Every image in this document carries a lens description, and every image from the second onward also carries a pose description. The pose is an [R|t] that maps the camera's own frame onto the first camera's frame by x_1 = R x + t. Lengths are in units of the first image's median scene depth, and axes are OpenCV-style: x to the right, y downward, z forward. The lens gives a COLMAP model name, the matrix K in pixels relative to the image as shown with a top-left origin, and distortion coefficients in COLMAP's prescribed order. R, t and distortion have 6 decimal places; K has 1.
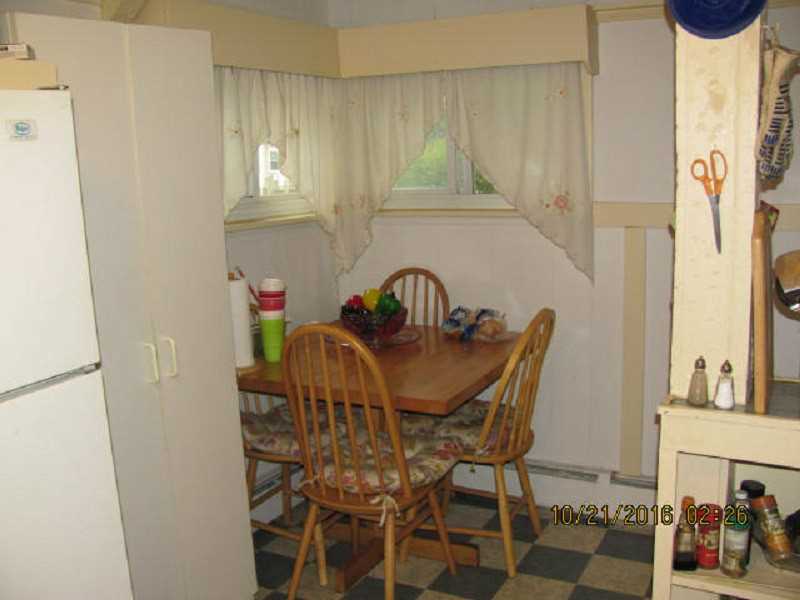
lens RADIAL K [[835.1, 0, 400.0], [0, 835.1, 300.0], [0, 0, 1]] dist [-0.120697, 0.005301]
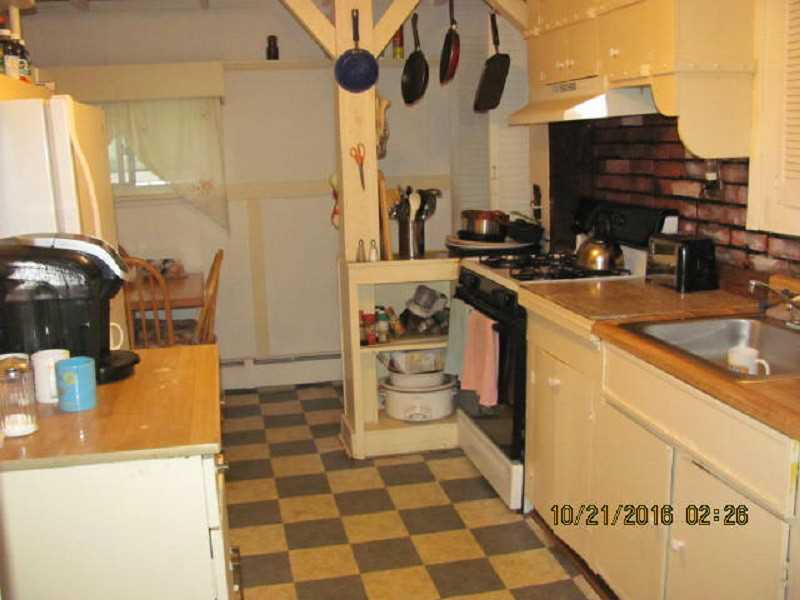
lens RADIAL K [[836.8, 0, 400.0], [0, 836.8, 300.0], [0, 0, 1]] dist [-0.000090, -0.000269]
pose [[0.770991, -0.100598, 0.628850, -0.942041], [0.120452, 0.992657, 0.011119, 0.212474], [-0.625351, 0.067173, 0.777447, -0.753534]]
